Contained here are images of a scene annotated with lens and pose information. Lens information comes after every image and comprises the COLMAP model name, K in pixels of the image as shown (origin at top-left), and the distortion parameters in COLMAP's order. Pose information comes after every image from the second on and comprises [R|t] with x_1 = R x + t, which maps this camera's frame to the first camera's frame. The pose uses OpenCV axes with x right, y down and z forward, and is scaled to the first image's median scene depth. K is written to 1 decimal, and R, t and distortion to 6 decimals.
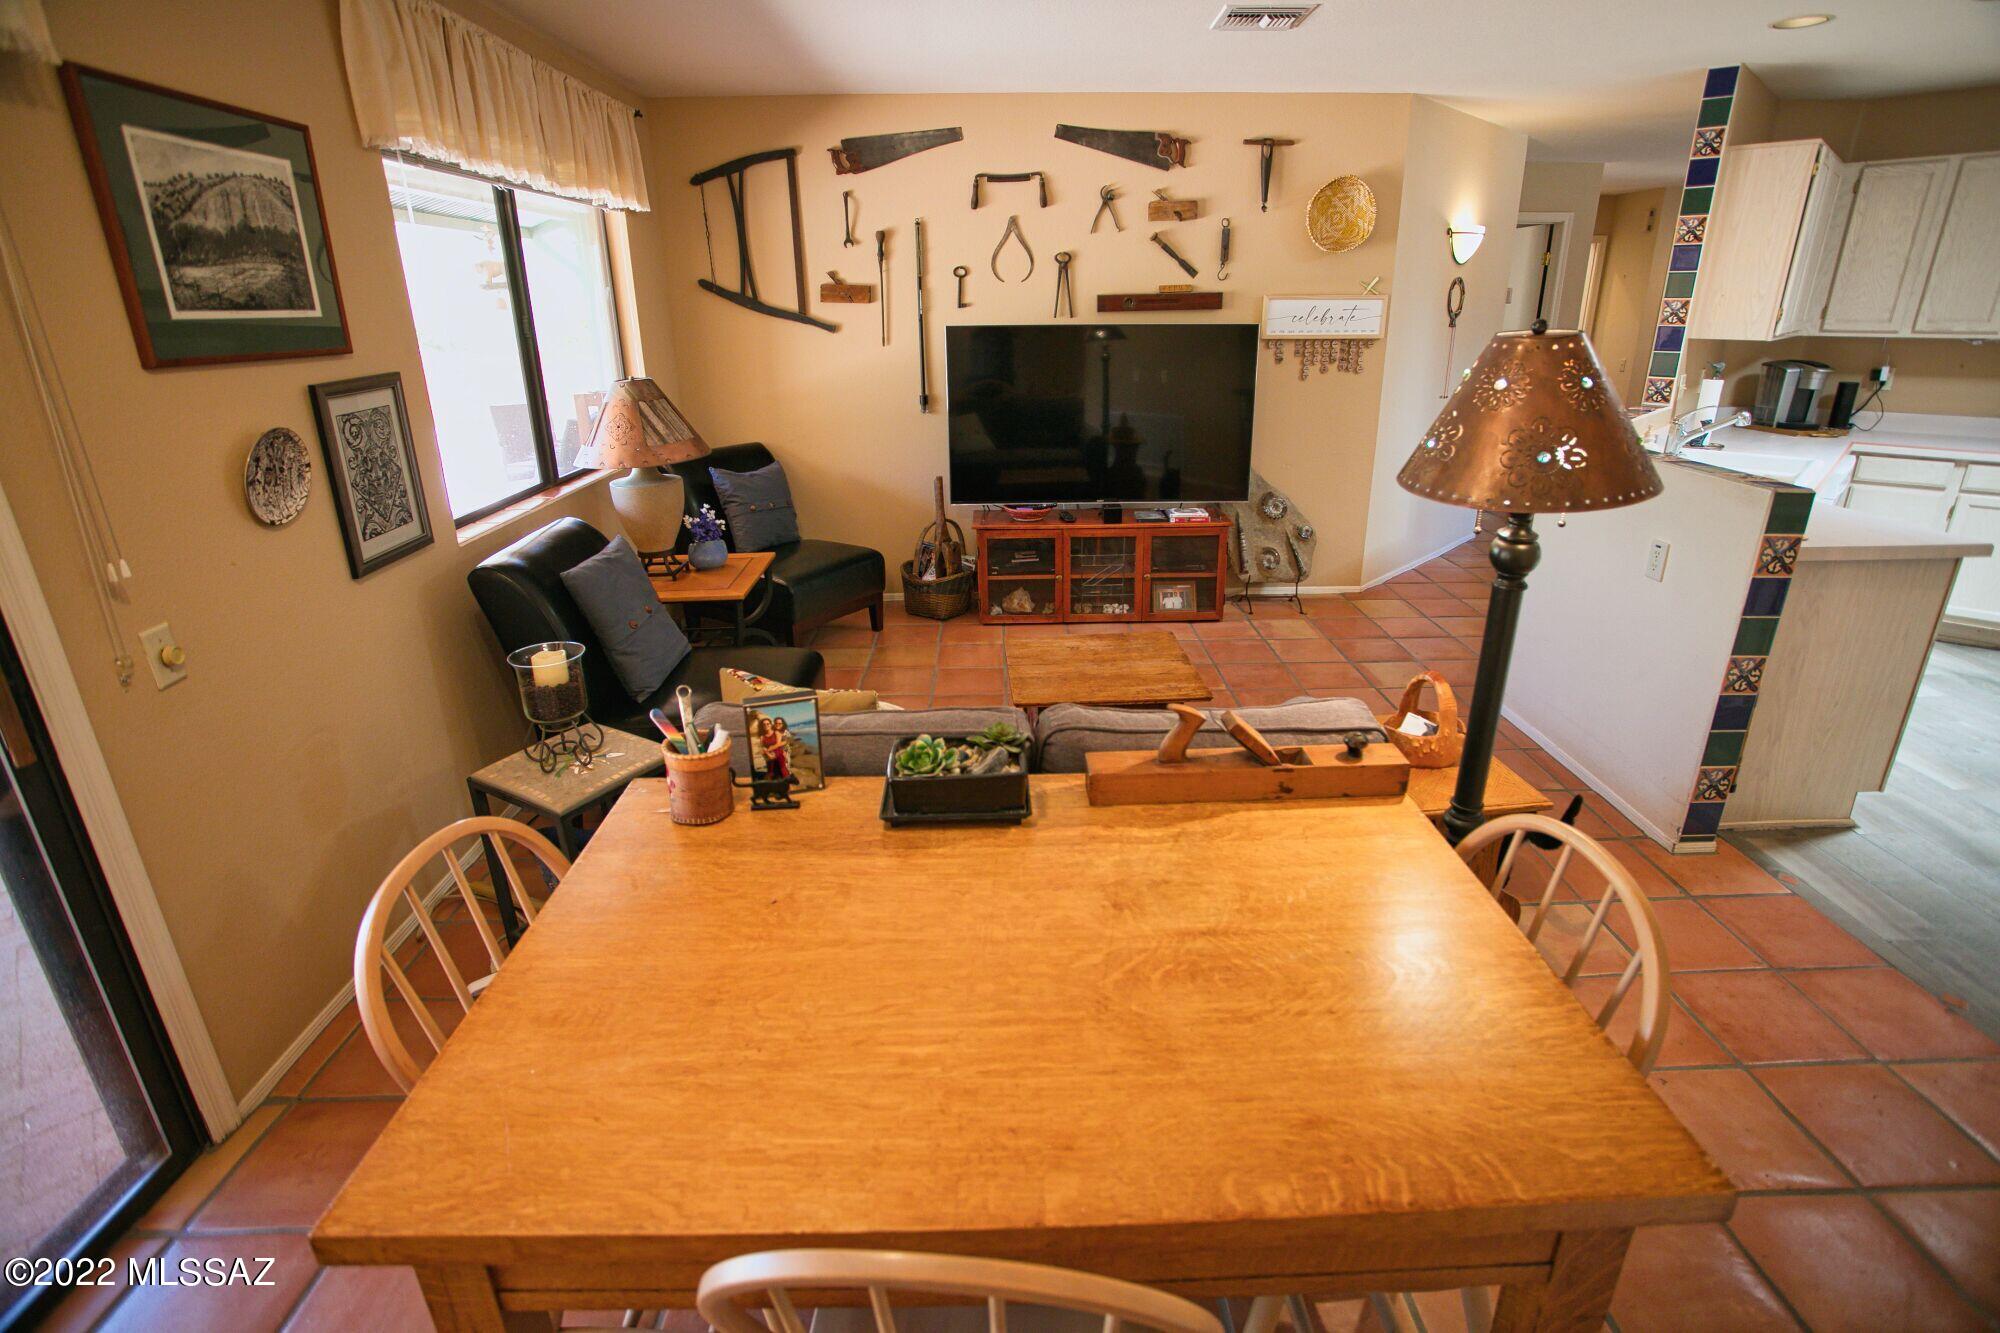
lens RADIAL K [[989.0, 0, 1000.0], [0, 989.0, 666.5], [0, 0, 1]] dist [-0.070677, 0.030965]
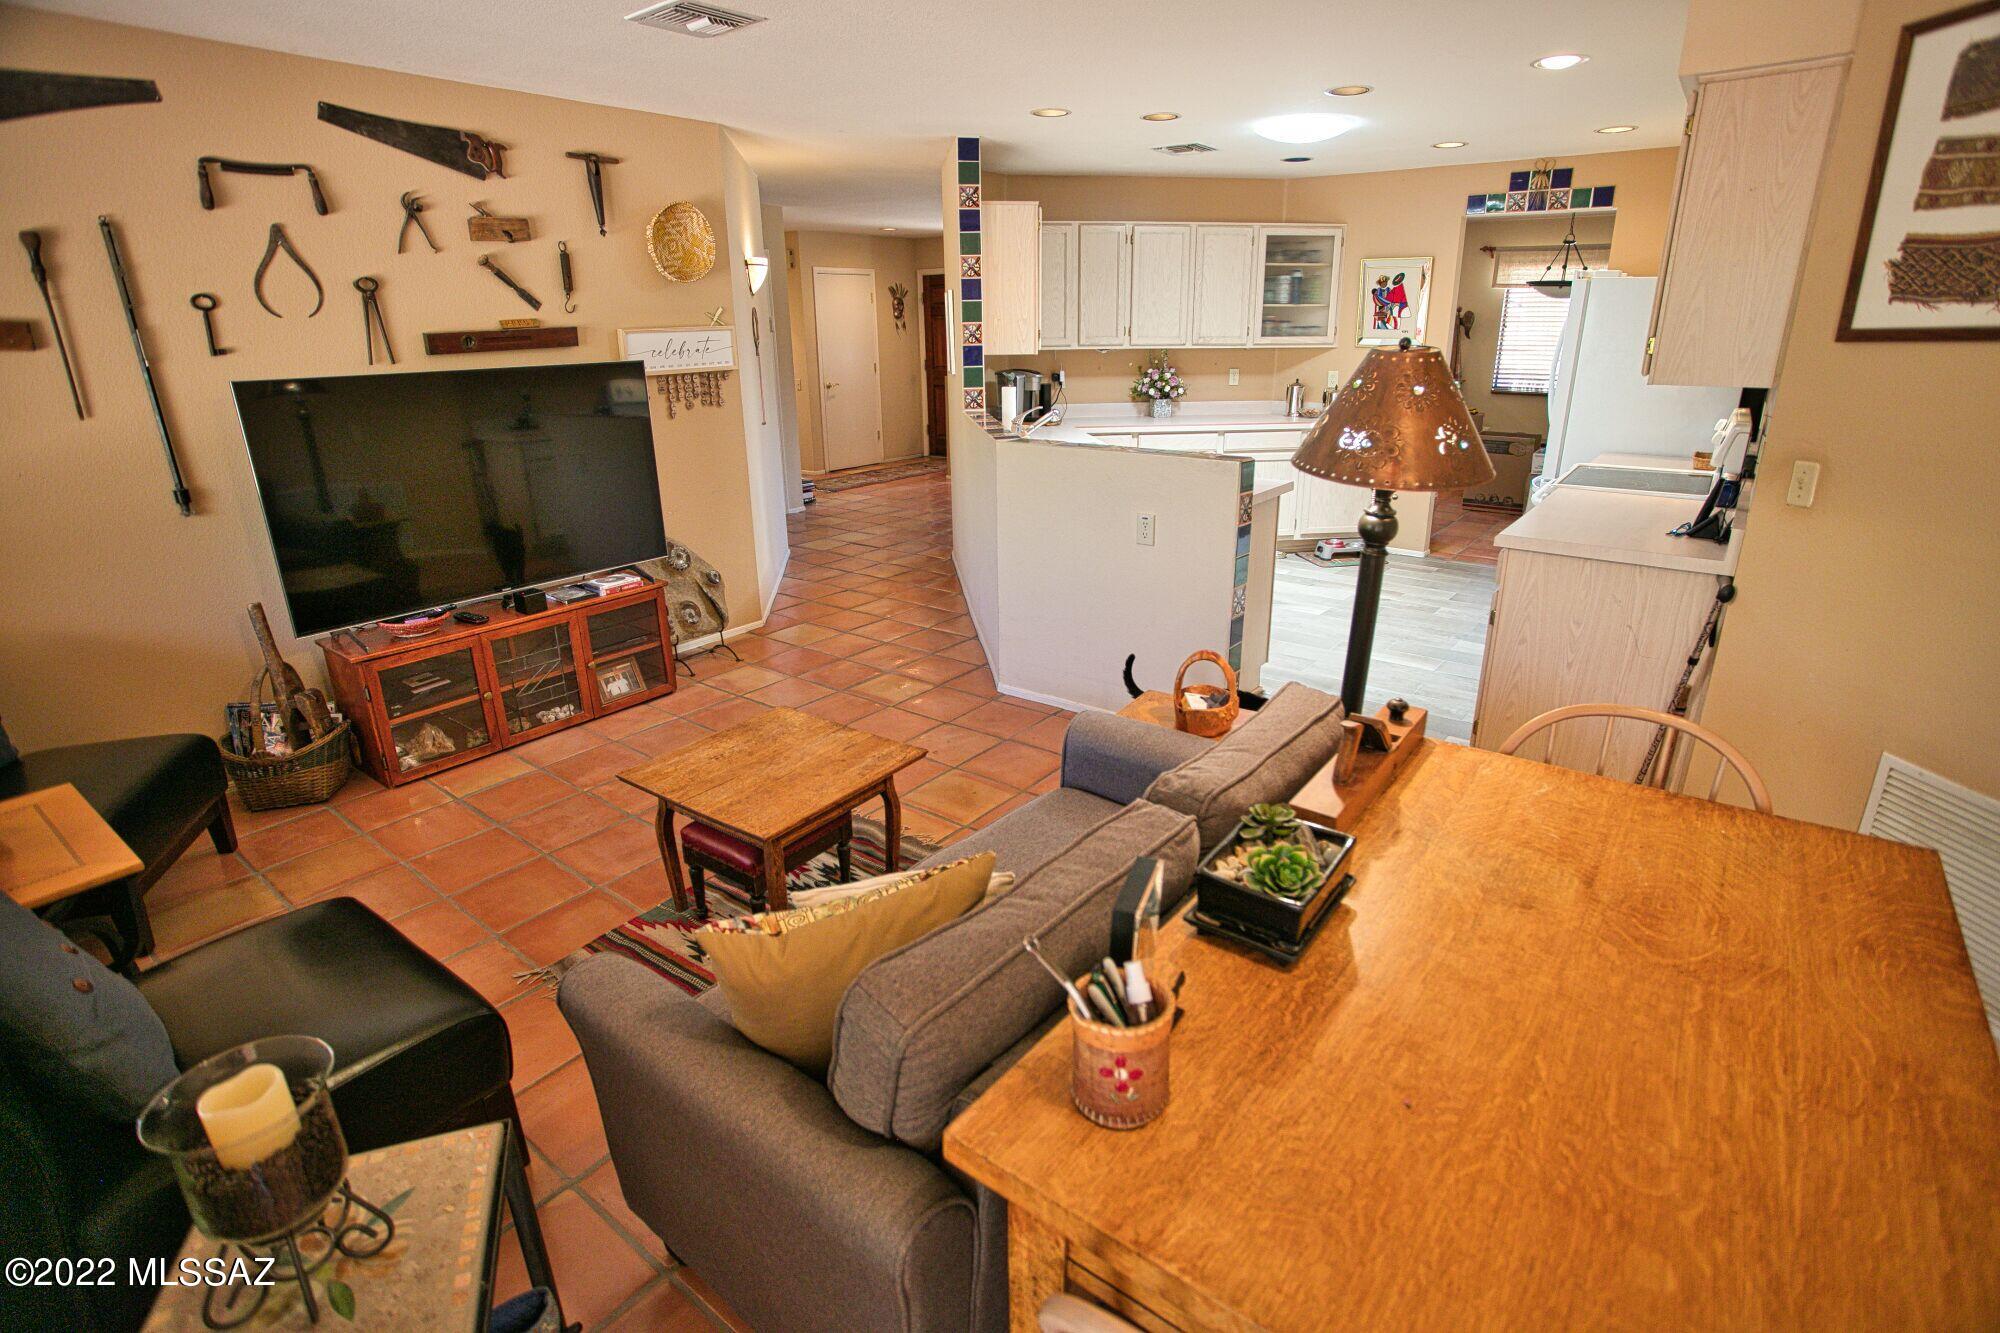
lens RADIAL K [[989.0, 0, 1000.0], [0, 989.0, 666.5], [0, 0, 1]] dist [-0.070677, 0.030965]
pose [[0.606143, -0.258782, 0.752079, -0.267915], [0.284543, 0.953561, 0.098780, -0.074388], [-0.742715, 0.154124, 0.651629, 0.208015]]
